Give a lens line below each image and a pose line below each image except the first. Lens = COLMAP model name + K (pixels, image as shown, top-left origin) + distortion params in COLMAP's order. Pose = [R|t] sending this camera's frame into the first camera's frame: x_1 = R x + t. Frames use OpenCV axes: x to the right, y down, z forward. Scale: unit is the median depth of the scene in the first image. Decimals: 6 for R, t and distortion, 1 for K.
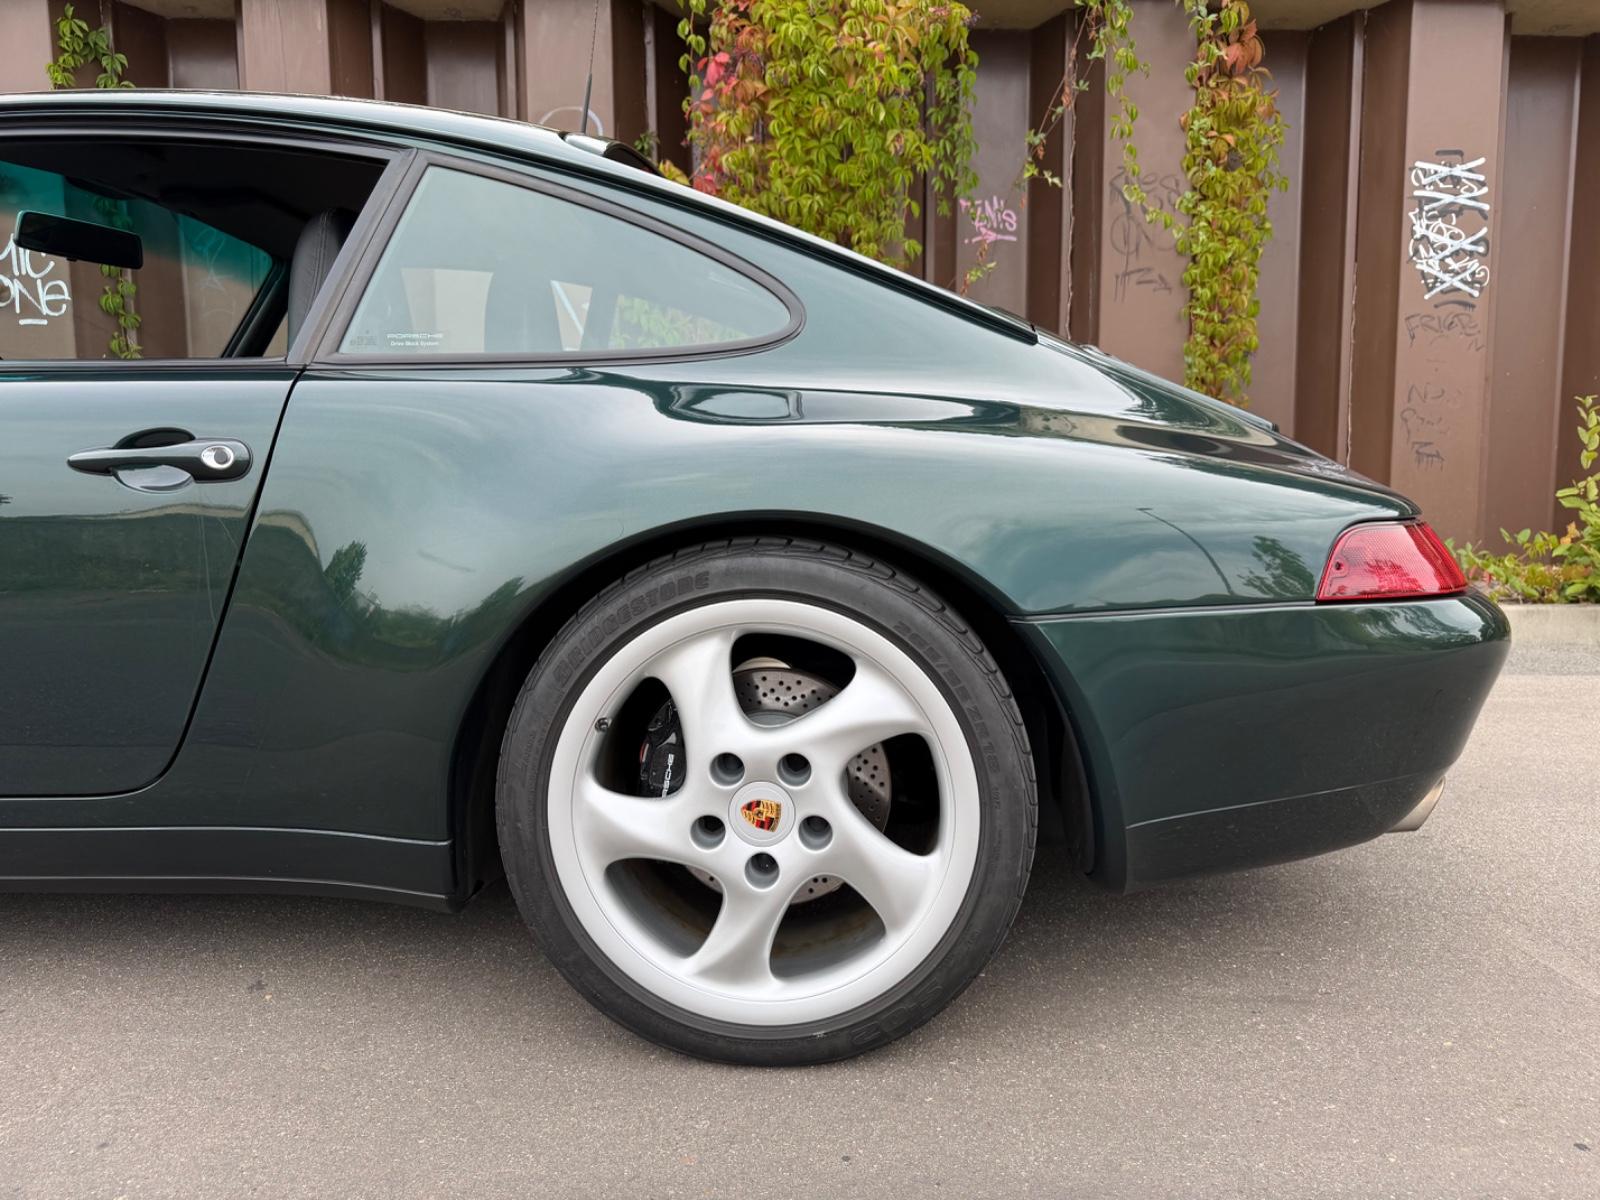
lens RADIAL K [[1130.5, 0, 800.1], [0, 1130.5, 636.6], [0, 0, 1]] dist [0.000670, -0.001211]
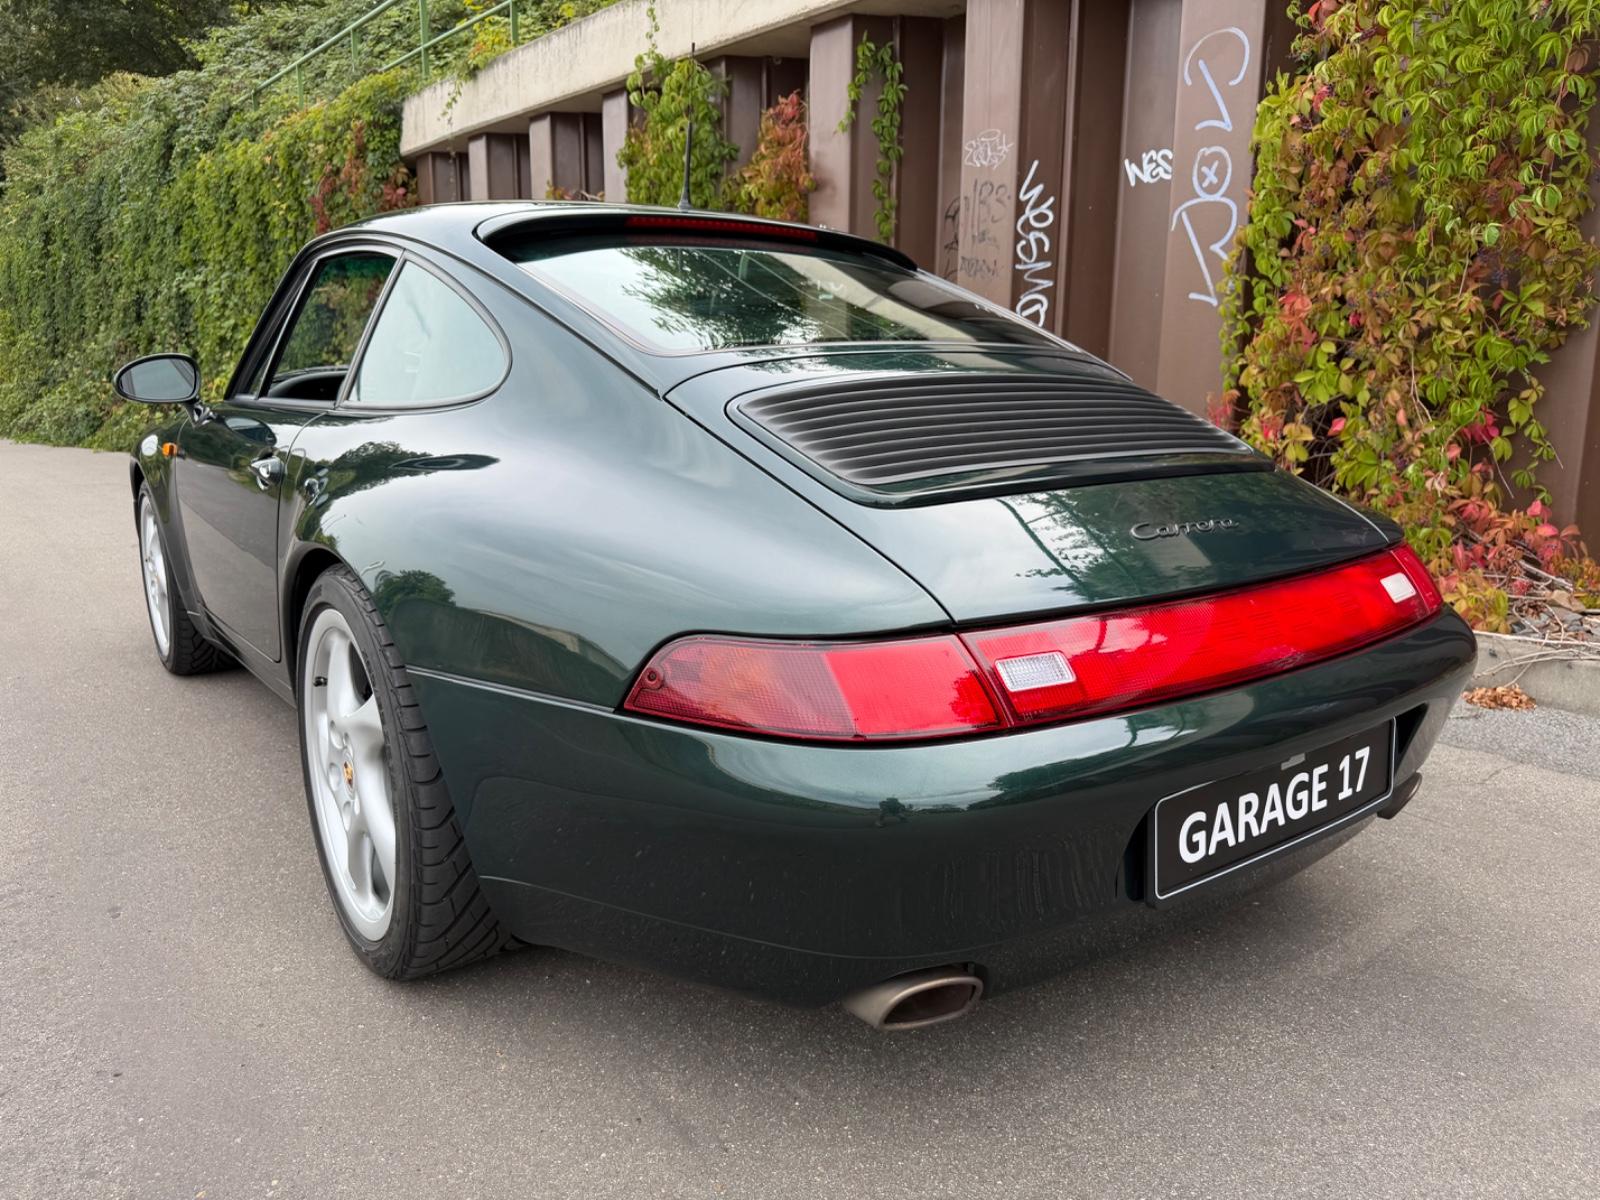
lens RADIAL K [[1133.1, 0, 785.4], [0, 1133.1, 600.8], [0, 0, 1]] dist [0.009570, -0.007962]
pose [[0.648501, 0.154294, -0.745413, 0.831897], [-0.118976, 0.987752, 0.100949, -0.153259], [0.751859, 0.023221, 0.658915, 0.338926]]
